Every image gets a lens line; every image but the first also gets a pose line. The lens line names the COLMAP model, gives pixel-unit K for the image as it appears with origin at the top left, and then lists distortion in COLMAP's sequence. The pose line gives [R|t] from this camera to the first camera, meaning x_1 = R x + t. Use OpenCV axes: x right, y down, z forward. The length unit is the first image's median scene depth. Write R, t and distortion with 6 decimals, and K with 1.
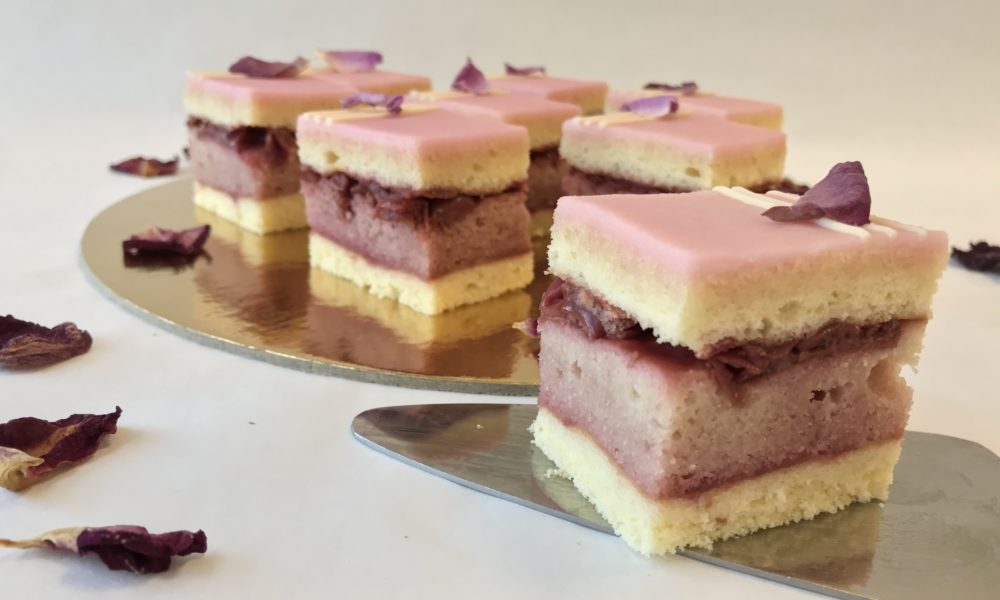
lens RADIAL K [[820.7, 0, 500.0], [0, 820.7, 300.0], [0, 0, 1]] dist [-0.055692, 0.056405]
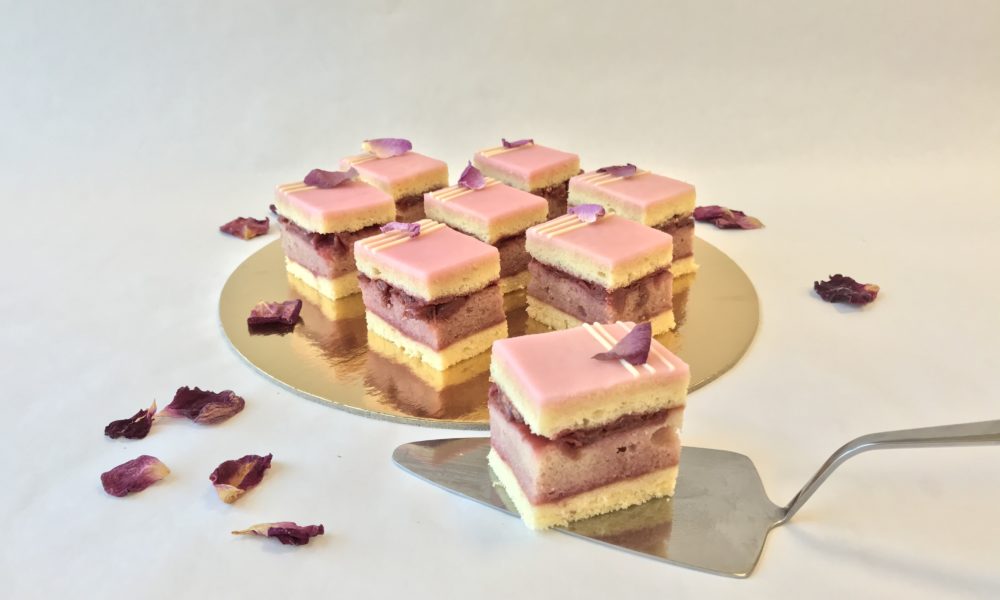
lens RADIAL K [[782.5, 0, 498.9], [0, 782.5, 286.5], [0, 0, 1]] dist [-0.008319, -0.006625]
pose [[0.996978, -0.033425, -0.070131, 0.165408], [0.038897, 0.996182, 0.078161, -0.300843], [0.067251, -0.080652, 0.994471, -0.602855]]
